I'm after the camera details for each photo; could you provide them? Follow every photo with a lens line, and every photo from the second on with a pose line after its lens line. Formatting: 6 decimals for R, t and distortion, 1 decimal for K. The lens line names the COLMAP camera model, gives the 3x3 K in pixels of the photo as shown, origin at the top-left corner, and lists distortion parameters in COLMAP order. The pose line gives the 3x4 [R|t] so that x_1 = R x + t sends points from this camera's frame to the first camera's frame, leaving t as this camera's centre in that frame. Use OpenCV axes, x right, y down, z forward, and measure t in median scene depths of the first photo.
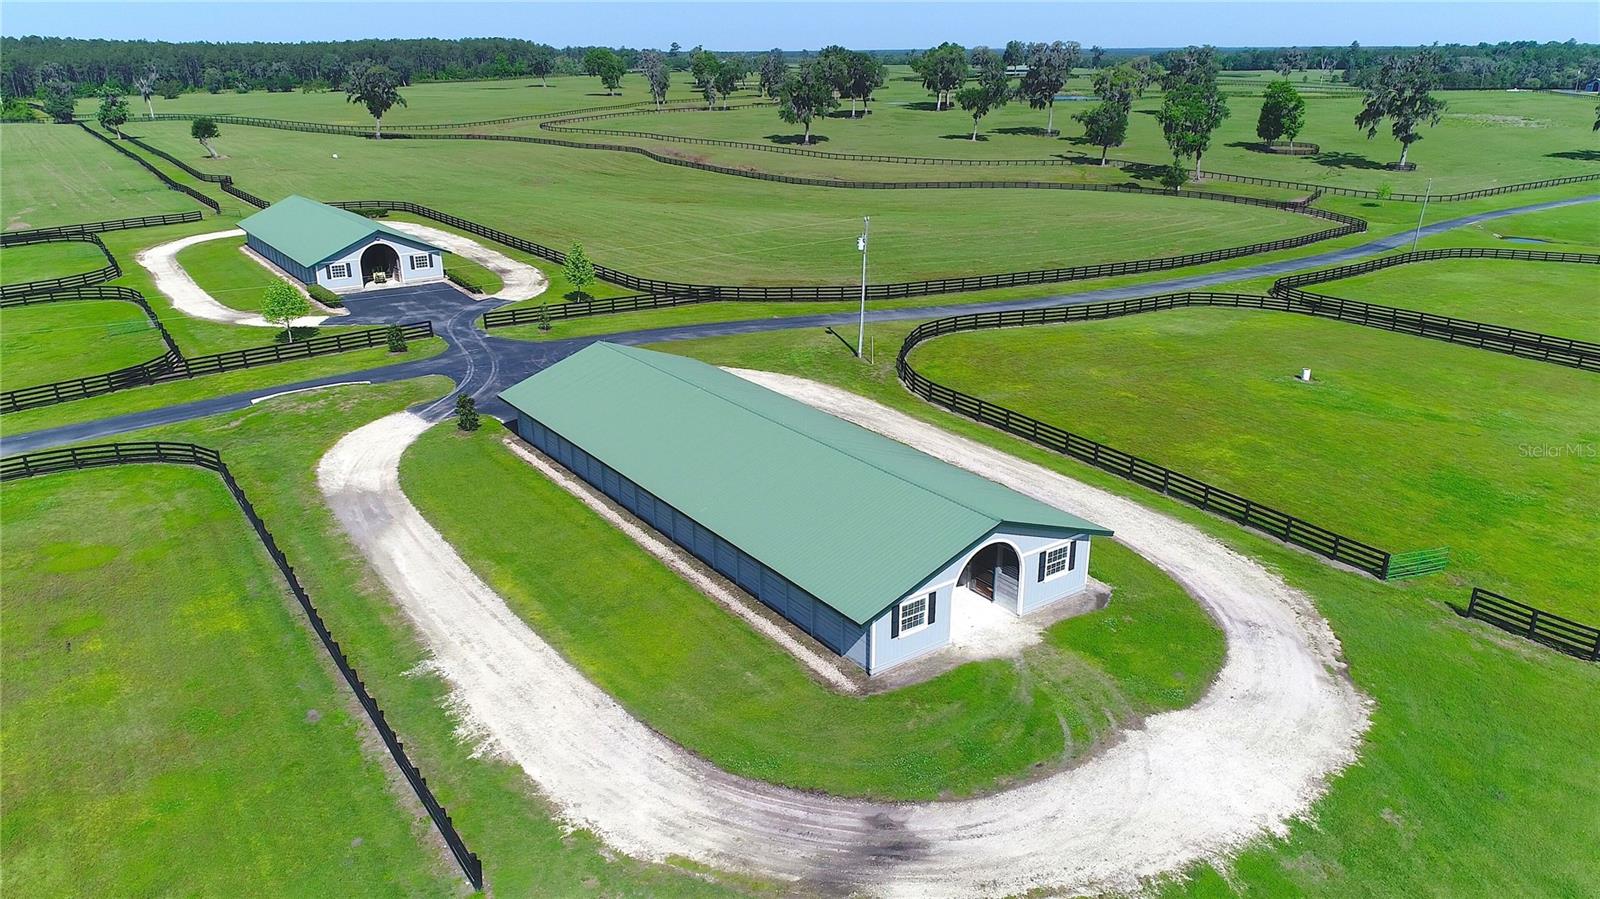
lens RADIAL K [[1099.7, 0, 800.0], [0, 1099.7, 449.5], [0, 0, 1]] dist [-0.001380, -0.001531]
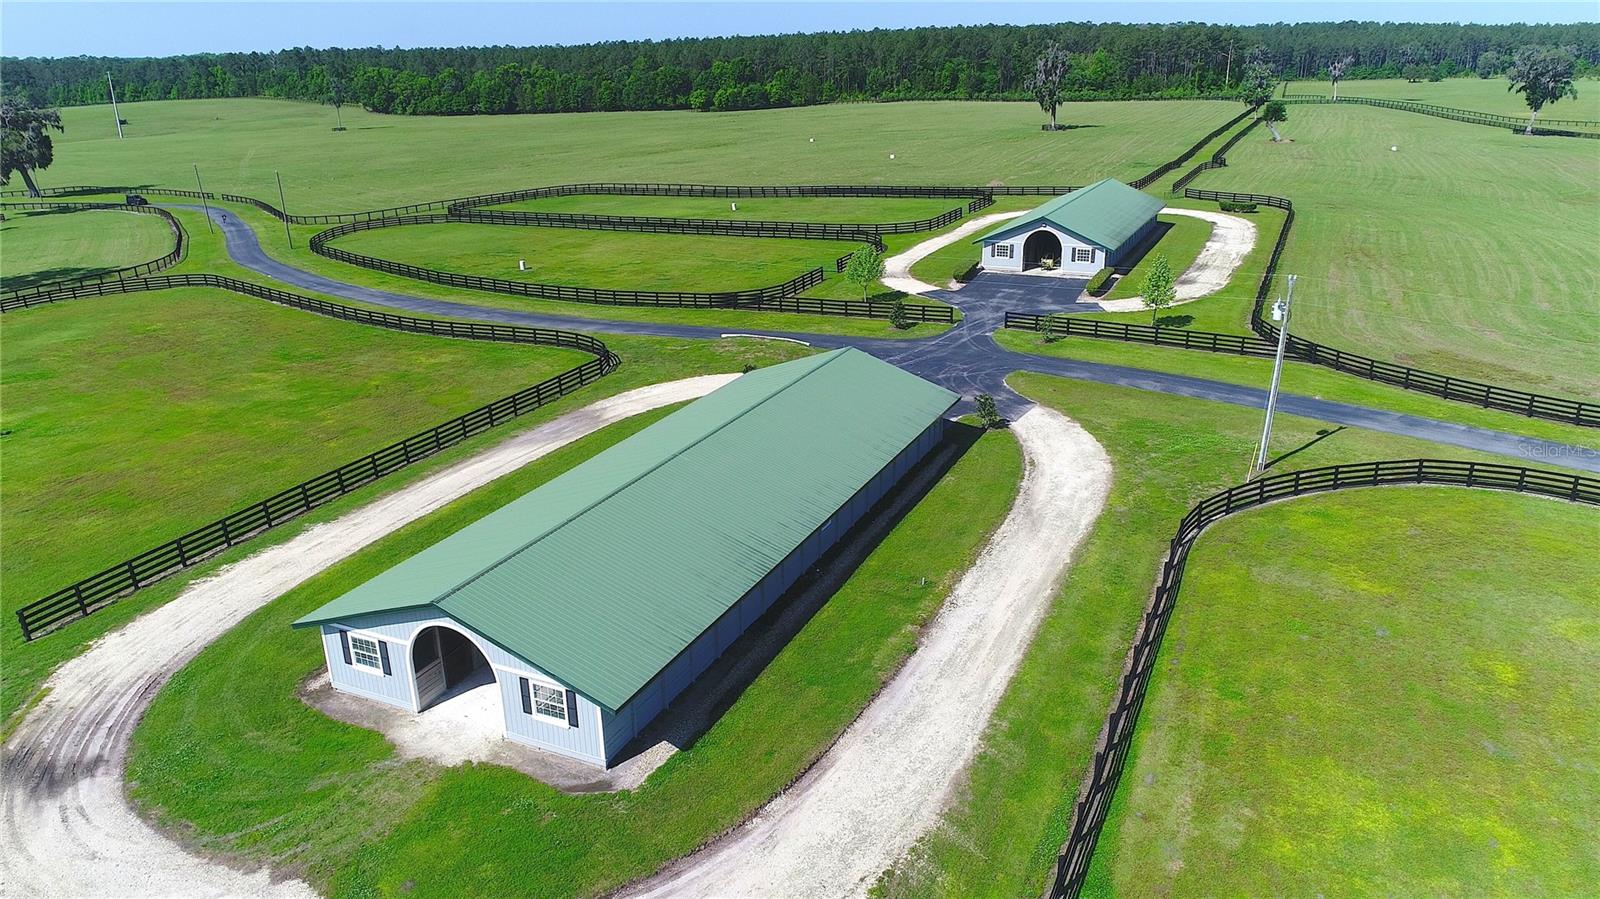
lens RADIAL K [[1099.7, 0, 800.0], [0, 1099.7, 449.5], [0, 0, 1]] dist [-0.001380, -0.001531]
pose [[0.500175, 0.295235, -0.814040, 0.421477], [-0.284023, 0.944010, 0.167858, -0.115387], [0.818019, 0.147248, 0.556024, 0.322831]]
